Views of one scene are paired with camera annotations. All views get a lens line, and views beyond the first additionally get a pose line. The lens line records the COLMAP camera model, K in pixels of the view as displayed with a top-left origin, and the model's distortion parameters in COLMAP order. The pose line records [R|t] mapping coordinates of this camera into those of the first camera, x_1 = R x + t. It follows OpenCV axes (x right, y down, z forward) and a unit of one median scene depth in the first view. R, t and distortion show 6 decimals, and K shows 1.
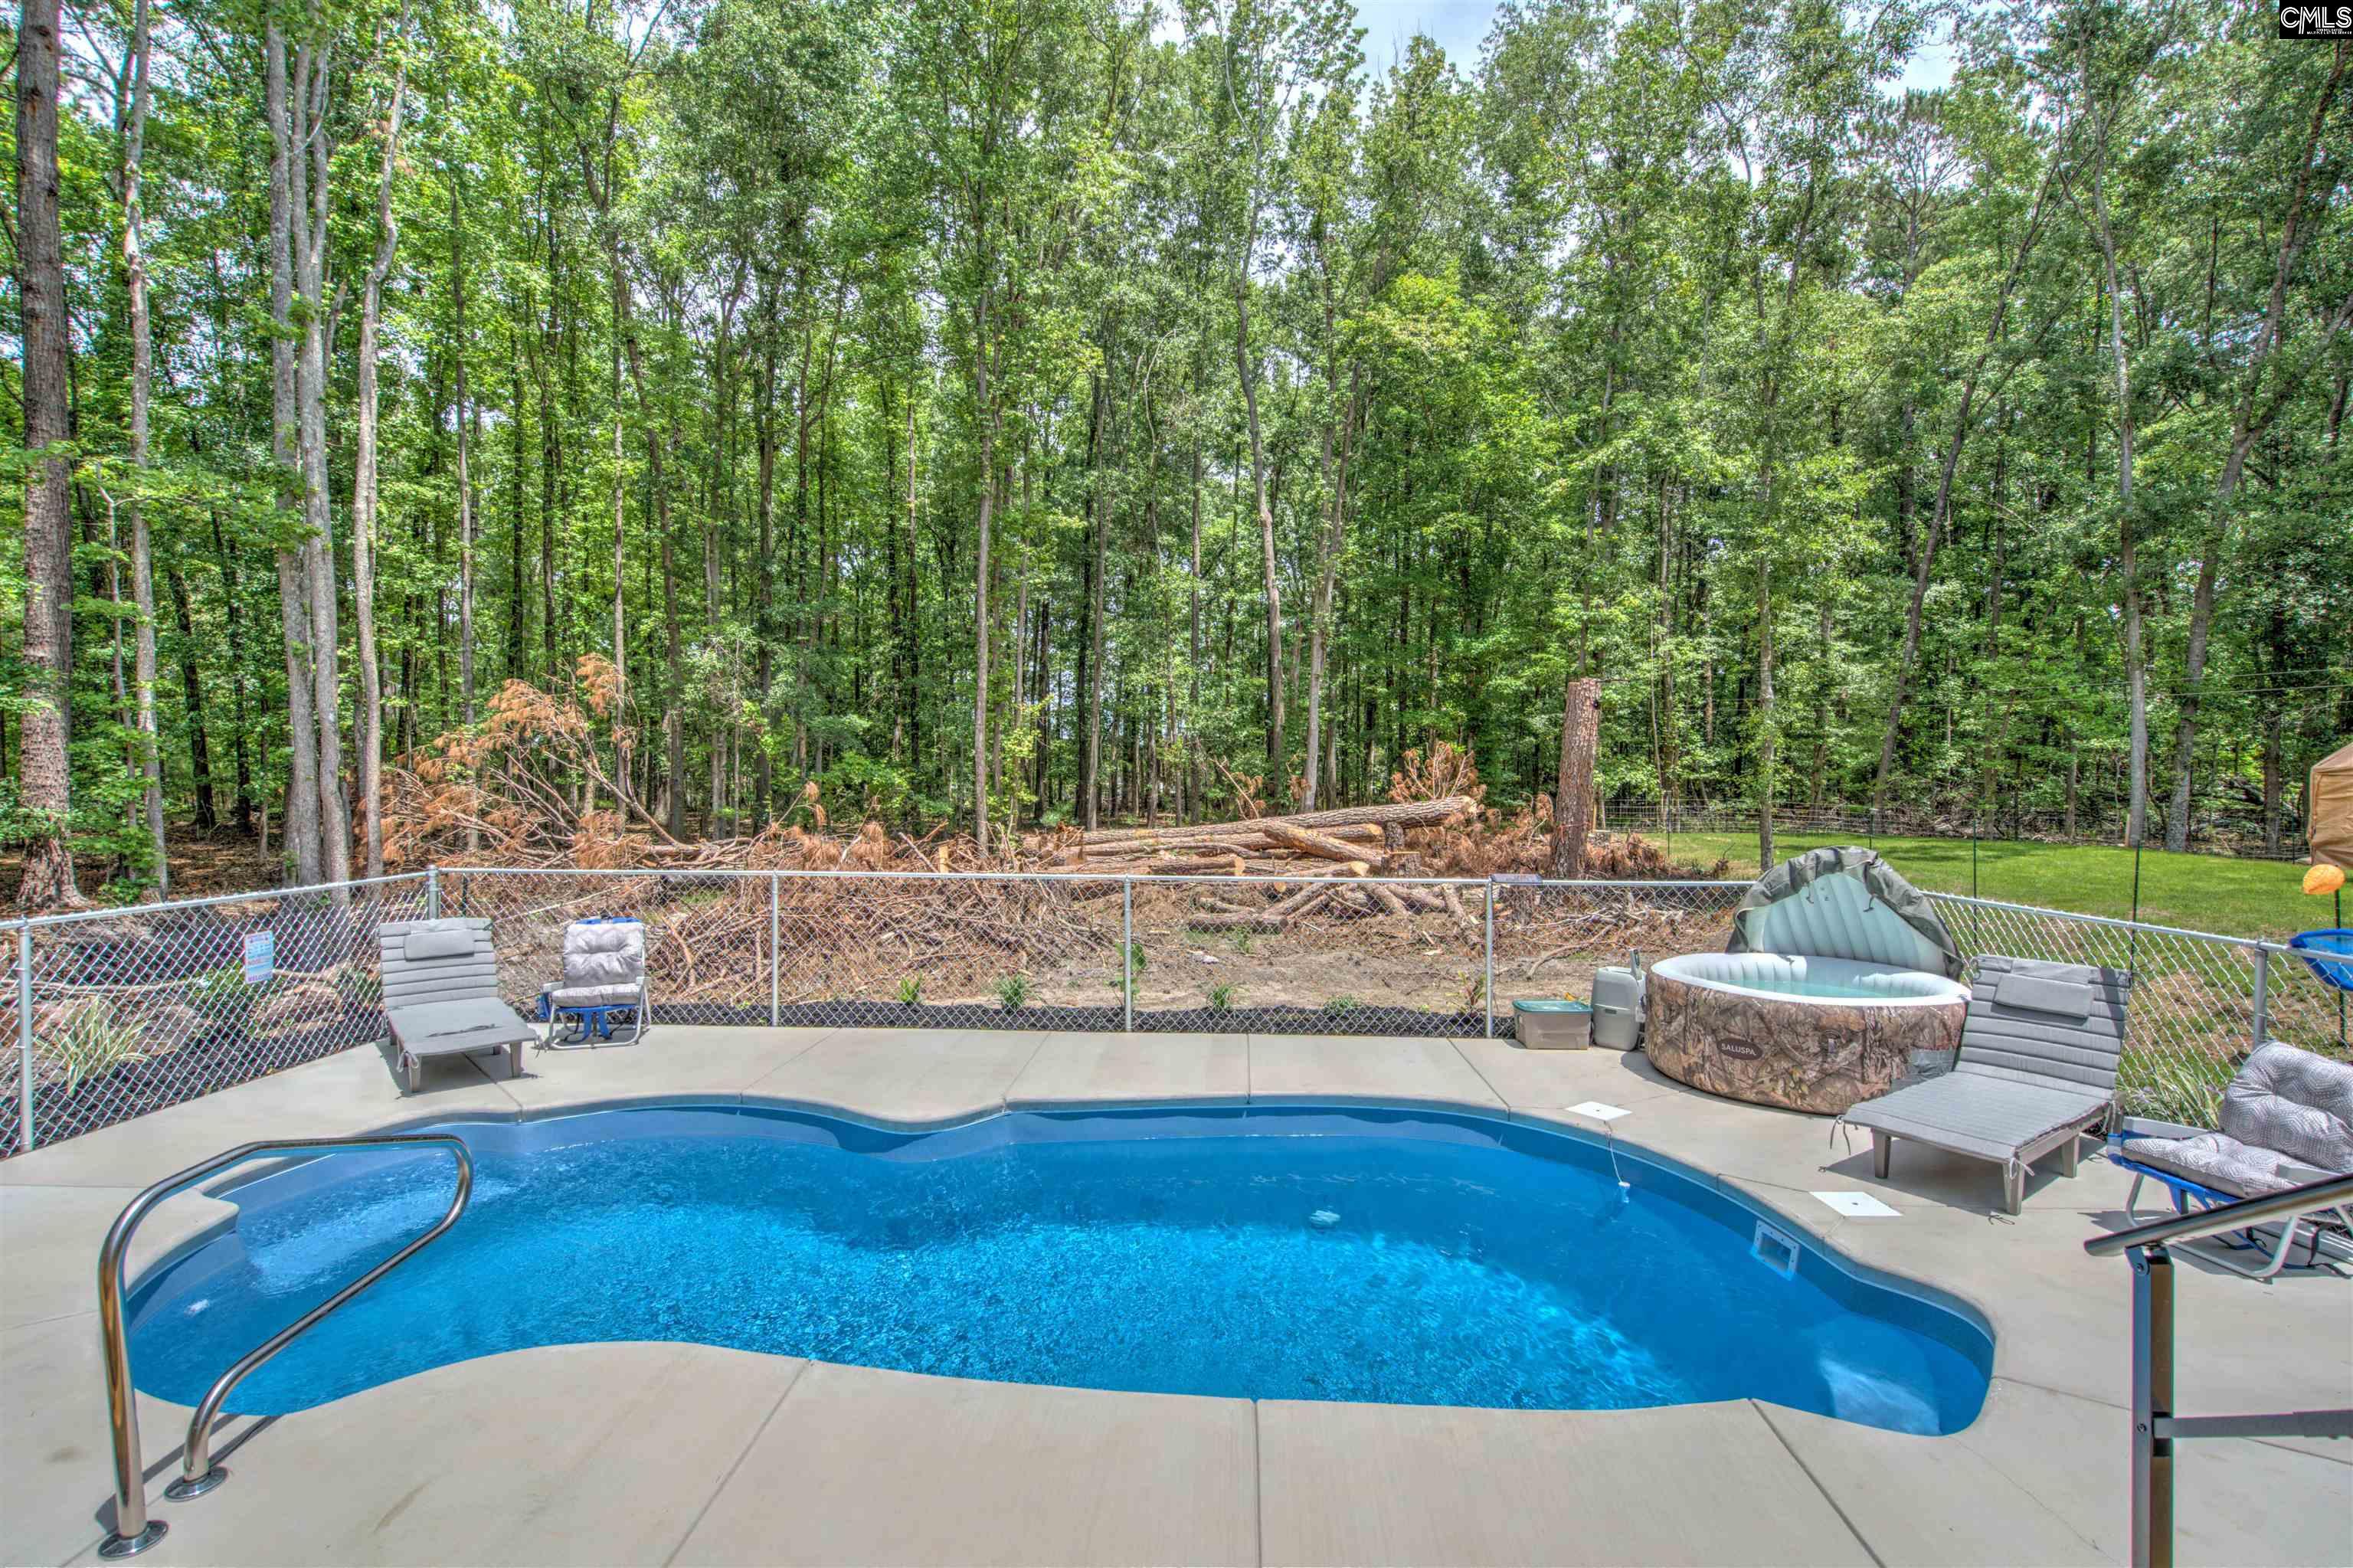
lens RADIAL K [[1087.7, 0, 1158.2], [0, 1087.7, 797.1], [0, 0, 1]] dist [0.000560, -0.000124]
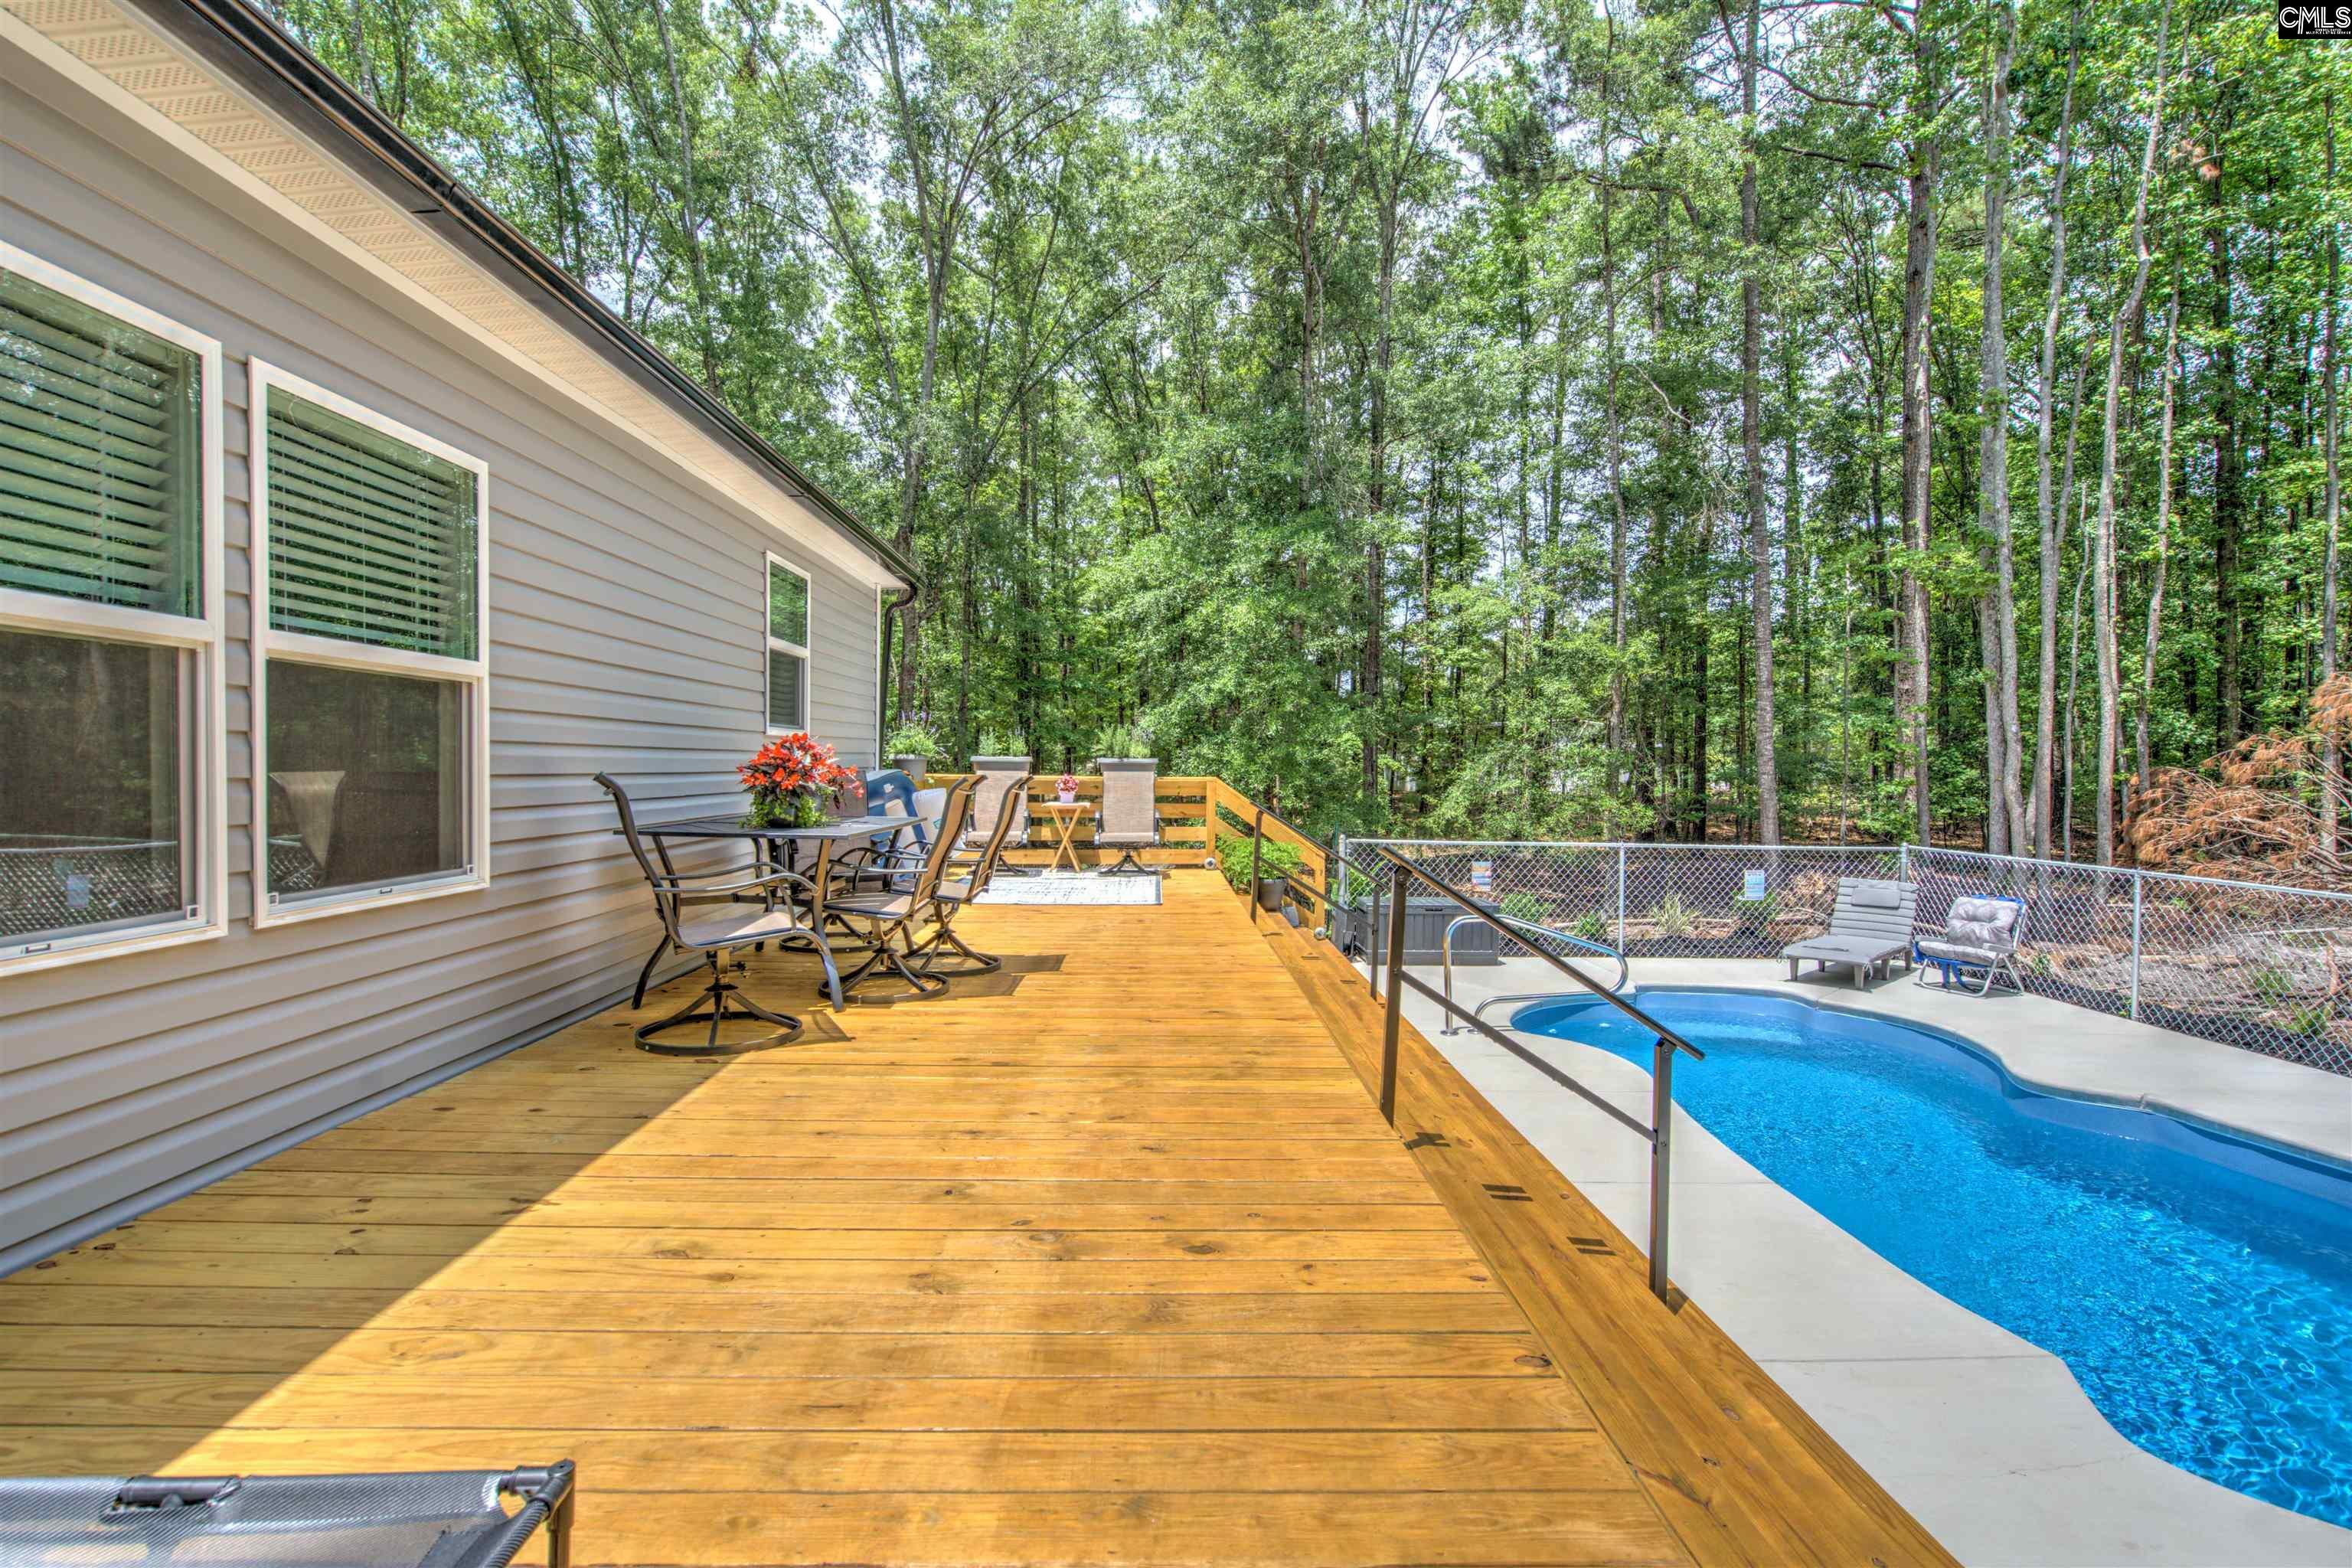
lens RADIAL K [[1087.2, 0, 1169.0], [0, 1087.2, 793.2], [0, 0, 1]] dist [0.000560, -0.000124]
pose [[0.052716, 0.022616, -0.998353, 0.656057], [-0.032053, 0.999267, 0.020944, 0.002327], [0.998095, 0.030896, 0.053402, 0.022641]]
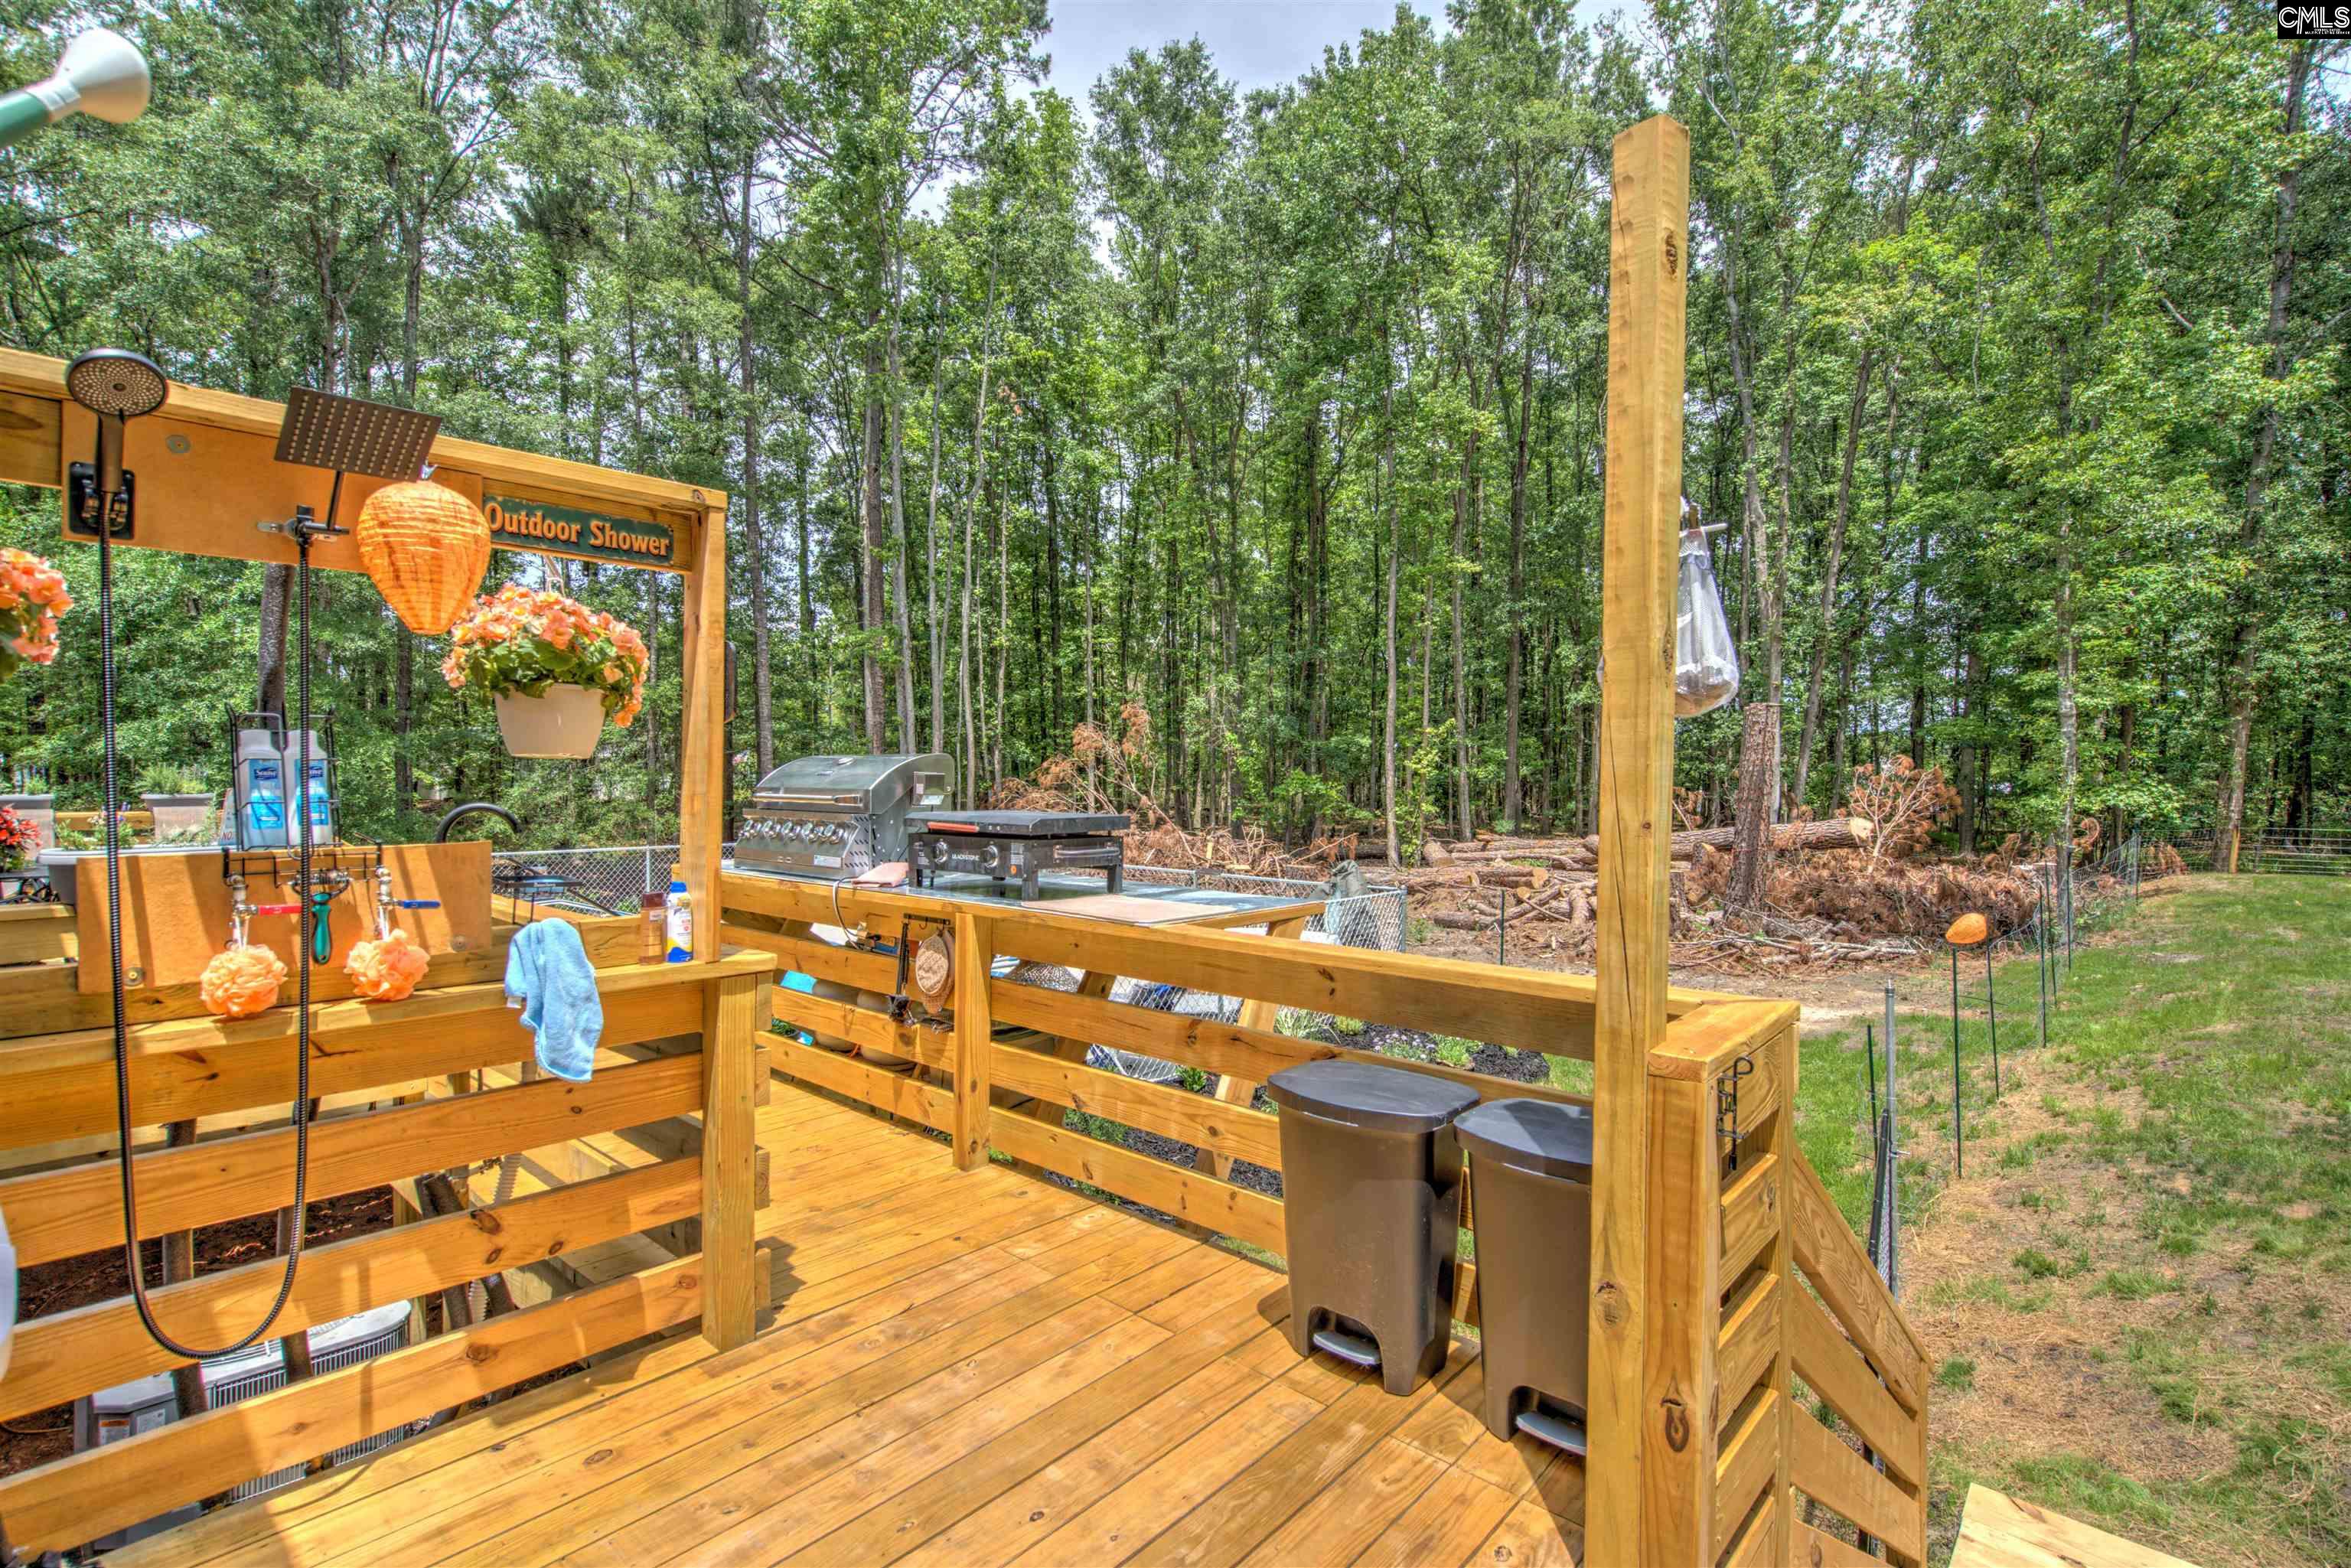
lens RADIAL K [[1086.7, 0, 1159.7], [0, 1086.7, 787.7], [0, 0, 1]] dist [0.000560, -0.000124]
pose [[0.762561, 0.011152, -0.646820, 1.280176], [-0.018086, 0.999828, -0.004084, -0.037907], [0.646664, 0.014813, 0.762632, -0.227335]]
